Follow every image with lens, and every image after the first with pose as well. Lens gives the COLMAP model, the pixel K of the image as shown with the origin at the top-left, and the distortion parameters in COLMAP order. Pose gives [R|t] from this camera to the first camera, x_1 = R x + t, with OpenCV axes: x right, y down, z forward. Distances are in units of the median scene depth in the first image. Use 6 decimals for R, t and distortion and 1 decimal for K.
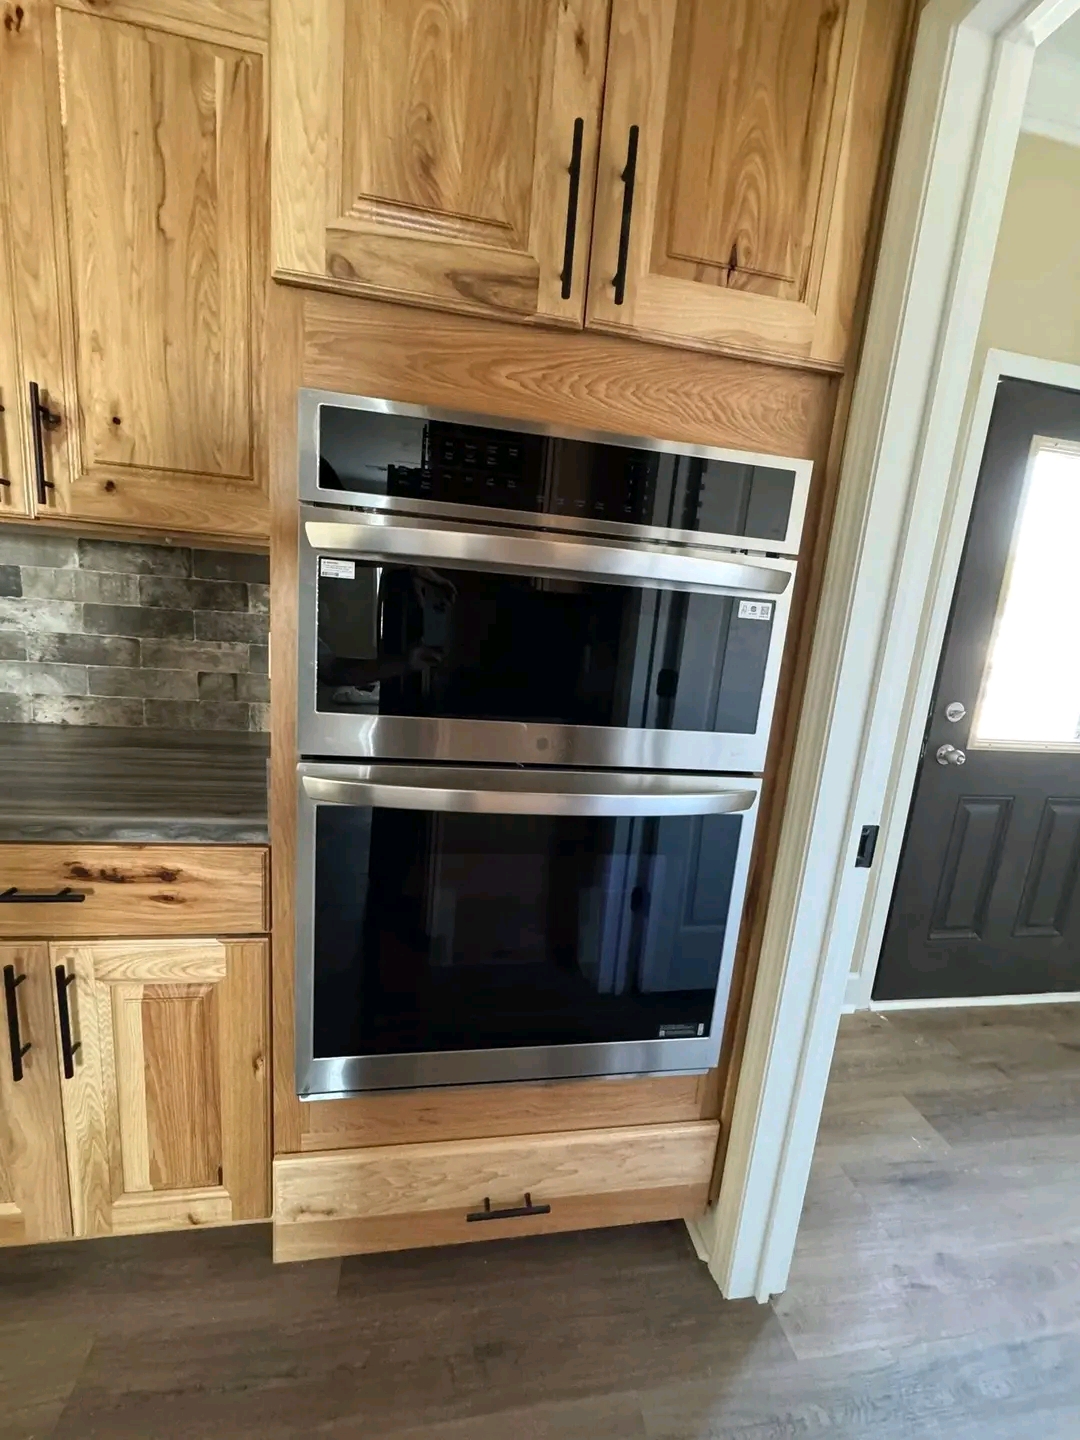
lens RADIAL K [[571.7, 0, 541.8], [0, 571.7, 718.5], [0, 0, 1]] dist [-0.002999, 0.000211]
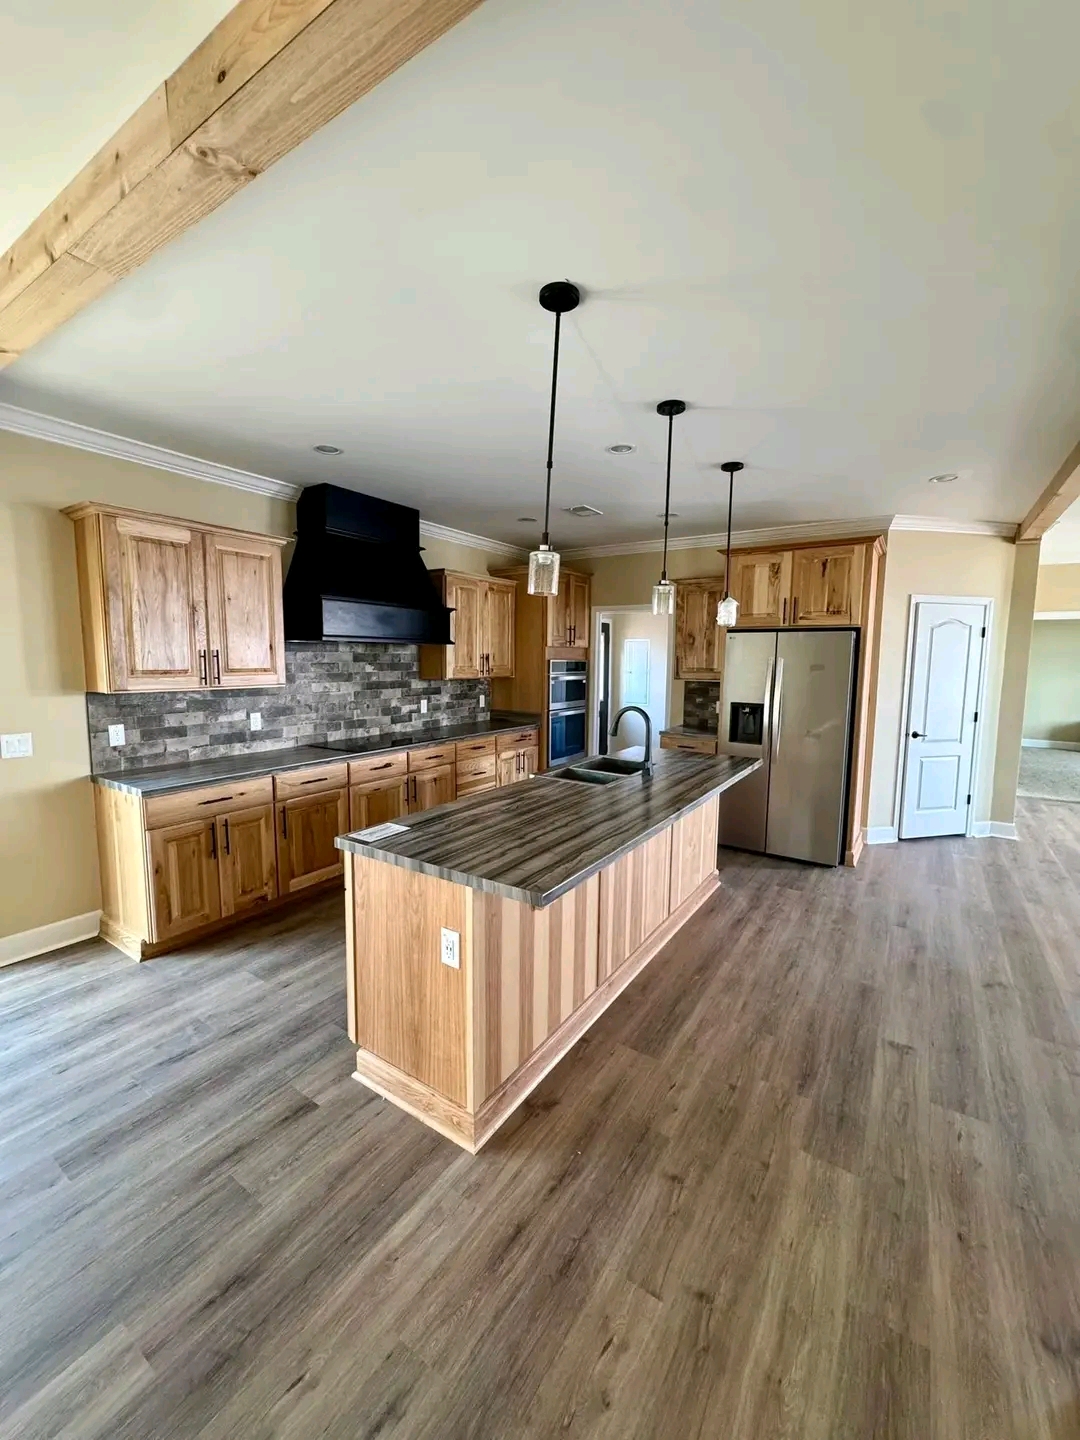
lens RADIAL K [[571.7, 0, 541.8], [0, 571.7, 718.5], [0, 0, 1]] dist [-0.002999, 0.000211]
pose [[0.677844, -0.155214, 0.718635, -3.223577], [0.182223, 0.982431, 0.040311, -0.076665], [-0.712265, 0.103627, 0.694218, -2.174371]]
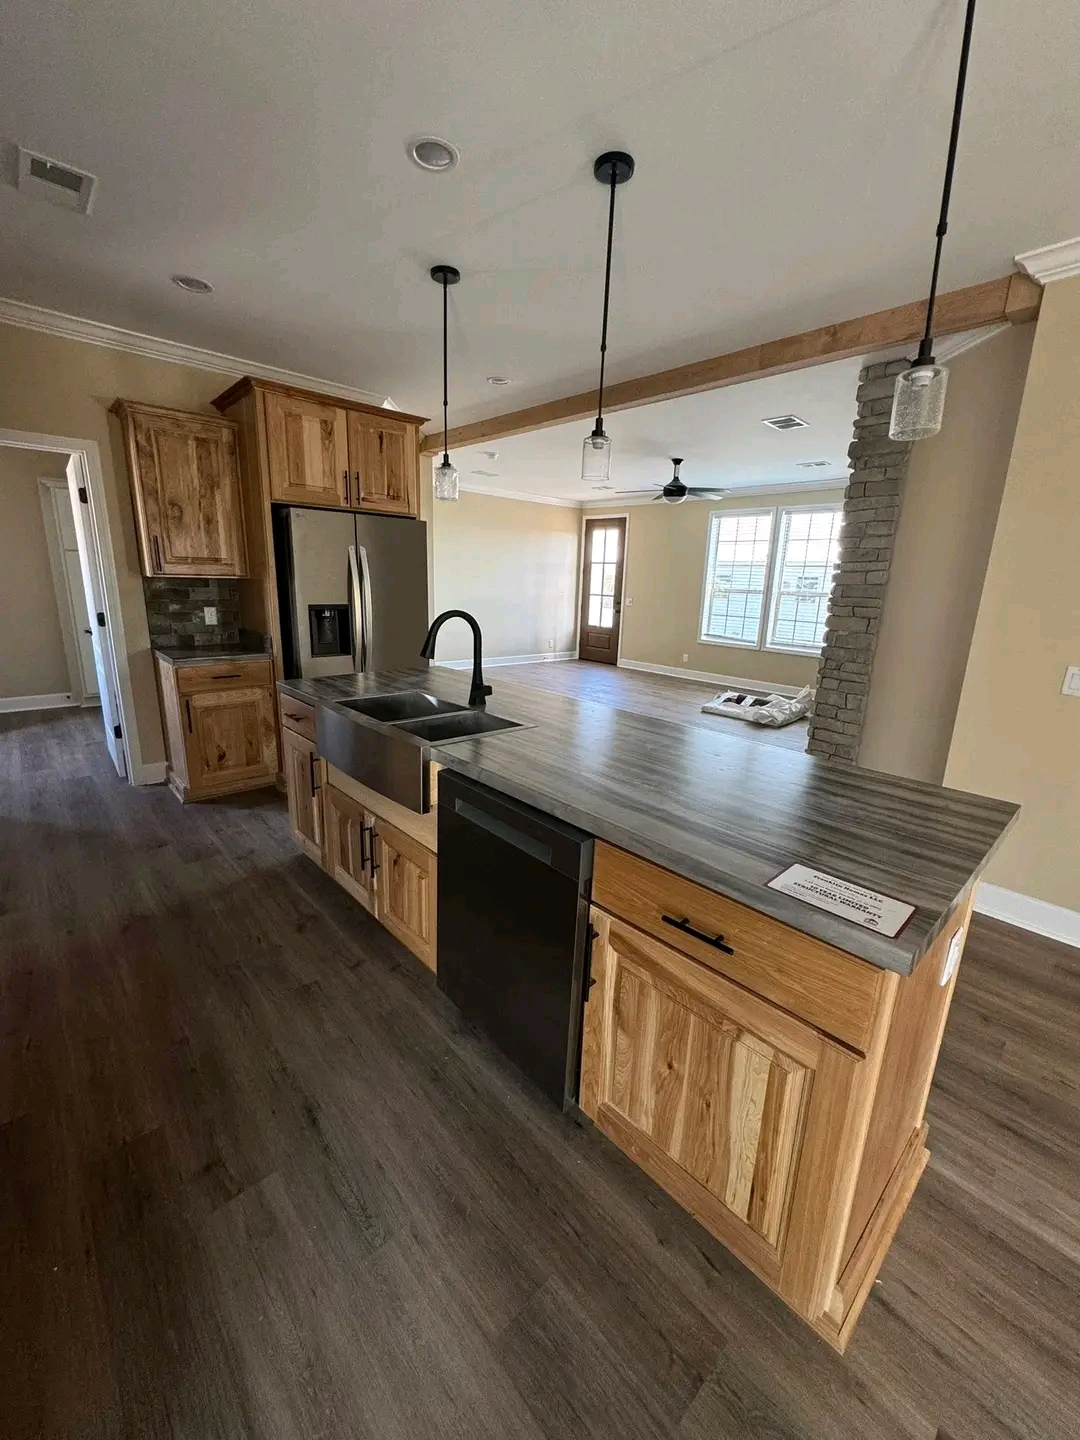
lens RADIAL K [[571.7, 0, 541.8], [0, 571.7, 718.5], [0, 0, 1]] dist [-0.002999, 0.000211]
pose [[-0.546288, -0.298984, 0.782418, -2.748672], [0.077675, 0.912013, 0.402738, -0.310191], [-0.833988, 0.280786, -0.474999, -0.189545]]
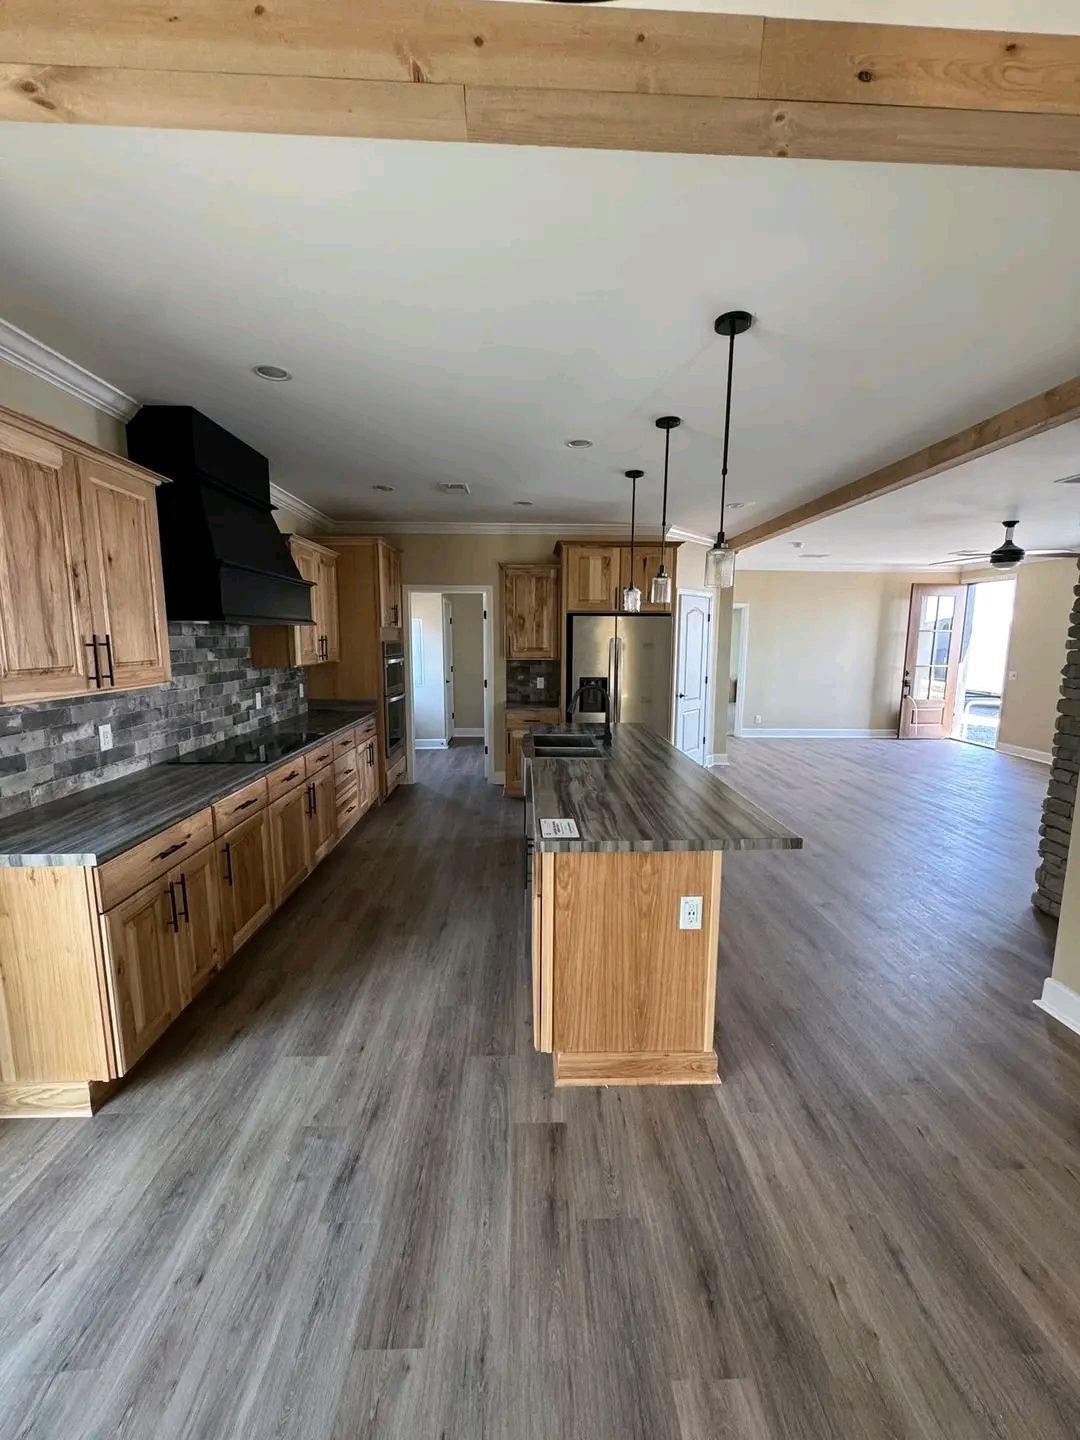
lens RADIAL K [[573.4, 0, 540.6], [0, 573.4, 717.0], [0, 0, 1]] dist [-0.000548, -0.000017]
pose [[0.134027, -0.219667, 0.966325, -3.827434], [0.191619, 0.962464, 0.192212, -0.360477], [-0.972275, 0.159404, 0.171088, -1.020481]]
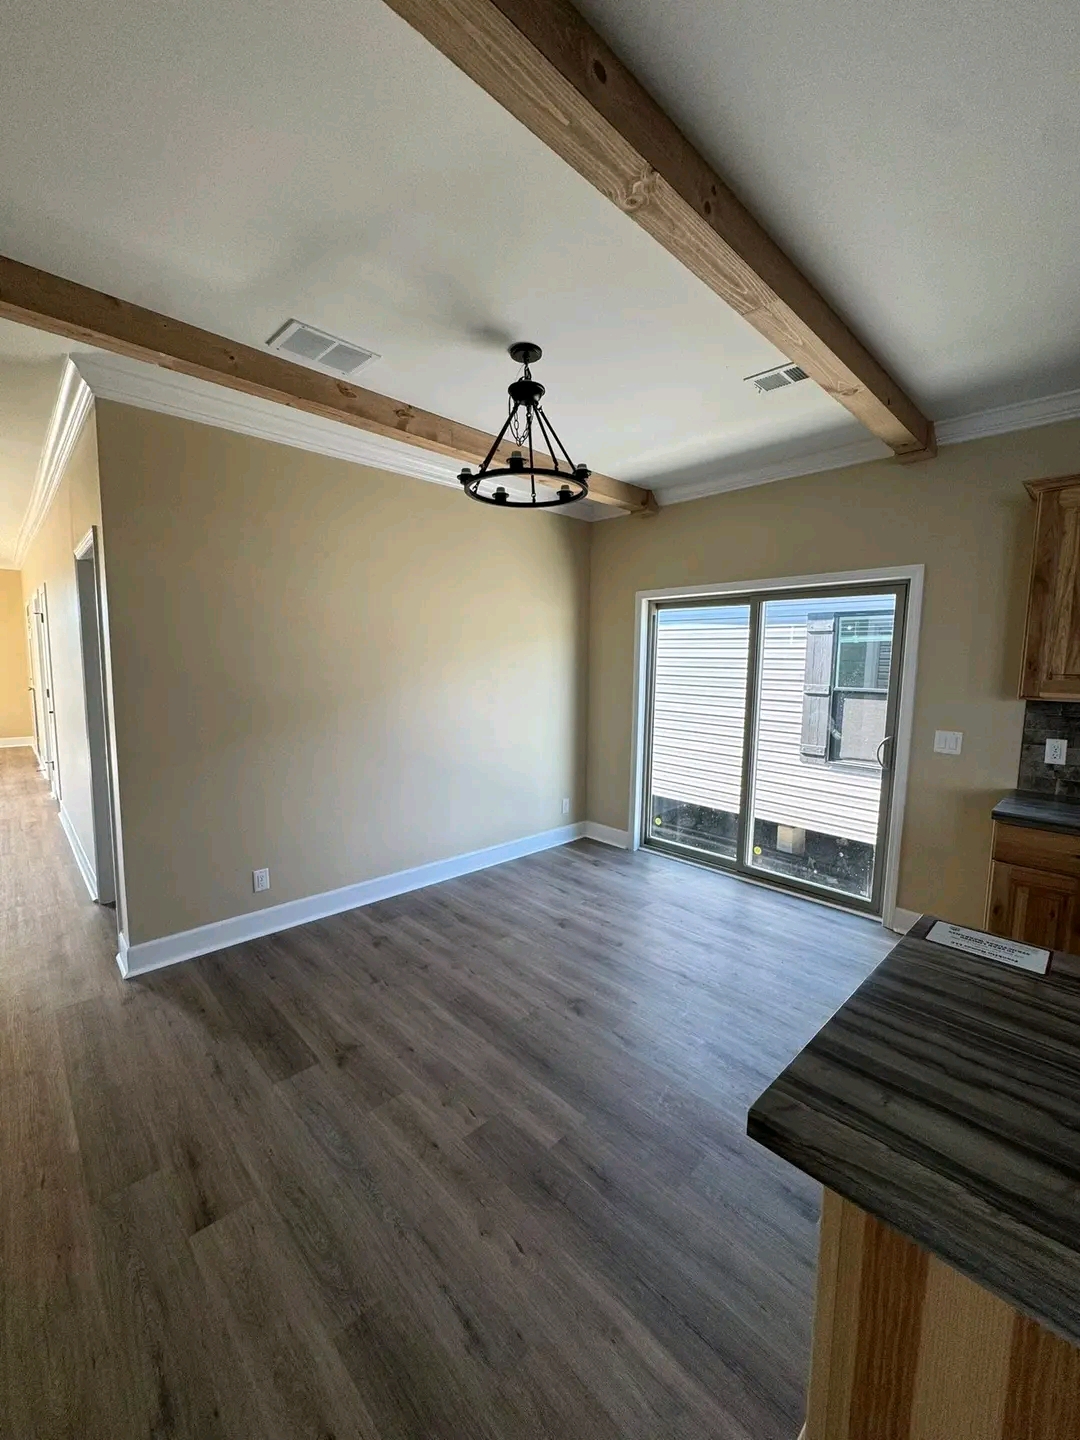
lens RADIAL K [[576.8, 0, 543.8], [0, 576.8, 717.0], [0, 0, 1]] dist [-0.001371, 0.000009]
pose [[0.567461, 0.011189, -0.823324, -2.119372], [-0.120190, 0.990324, -0.069380, -0.002532], [0.814581, 0.138326, 0.563315, -1.884669]]
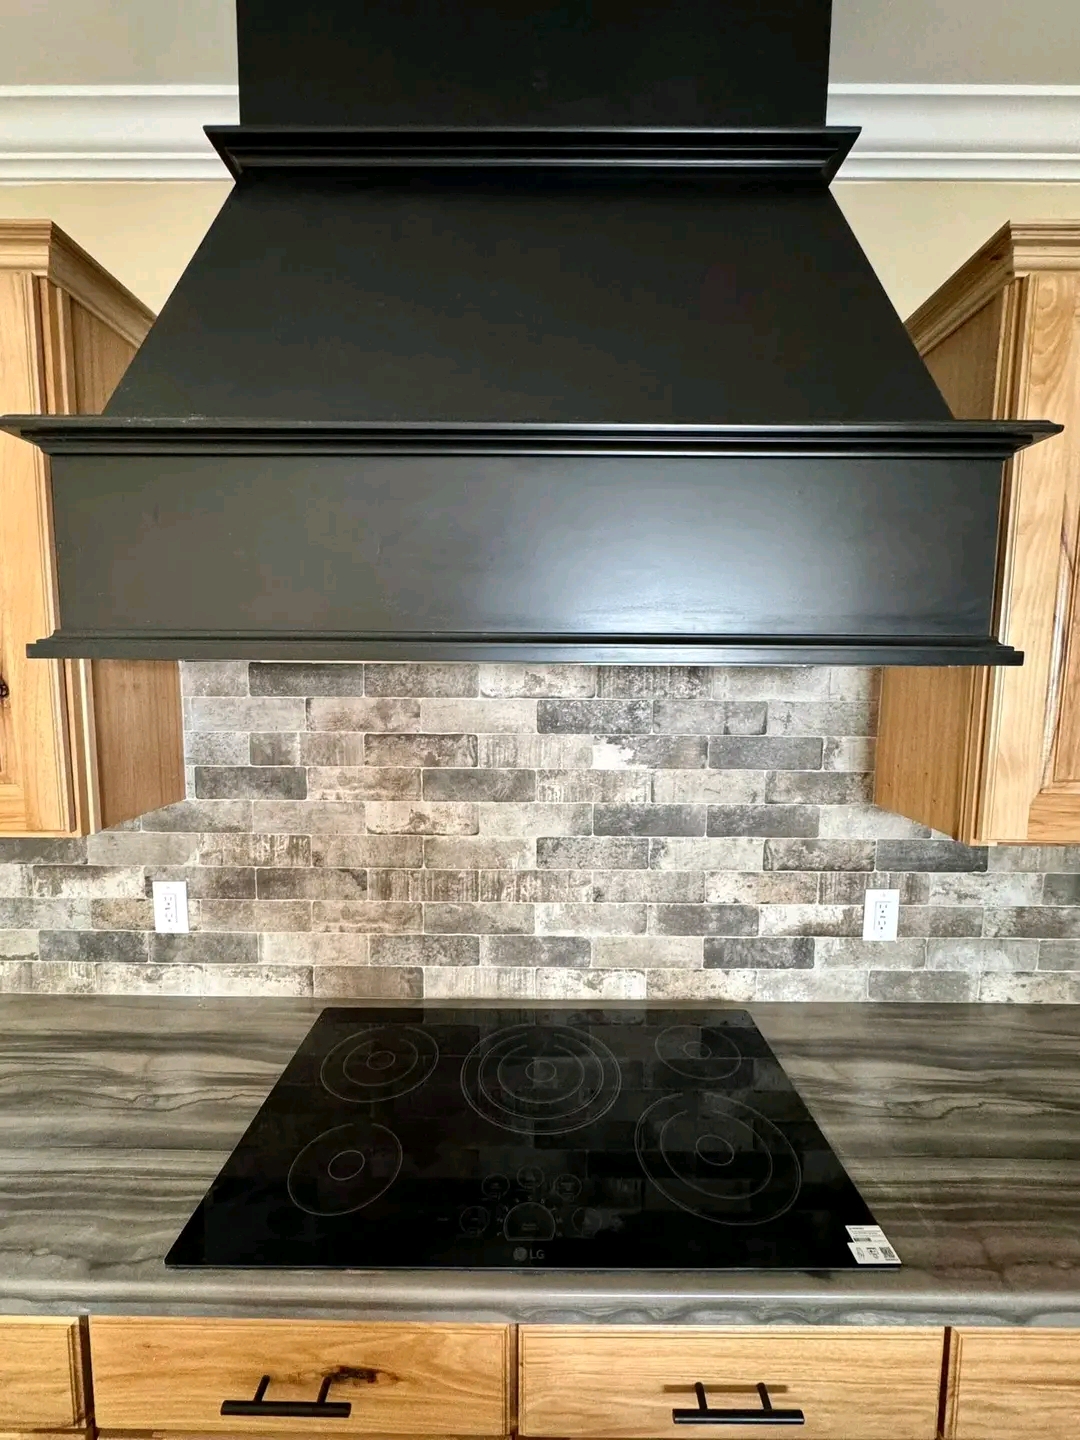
lens RADIAL K [[571.7, 0, 541.8], [0, 571.7, 718.5], [0, 0, 1]] dist [-0.002999, 0.000211]
pose [[0.982555, -0.060439, -0.175879, -1.408566], [0.041573, 0.993167, -0.109044, -0.379694], [0.181268, 0.099830, 0.978354, -0.072114]]
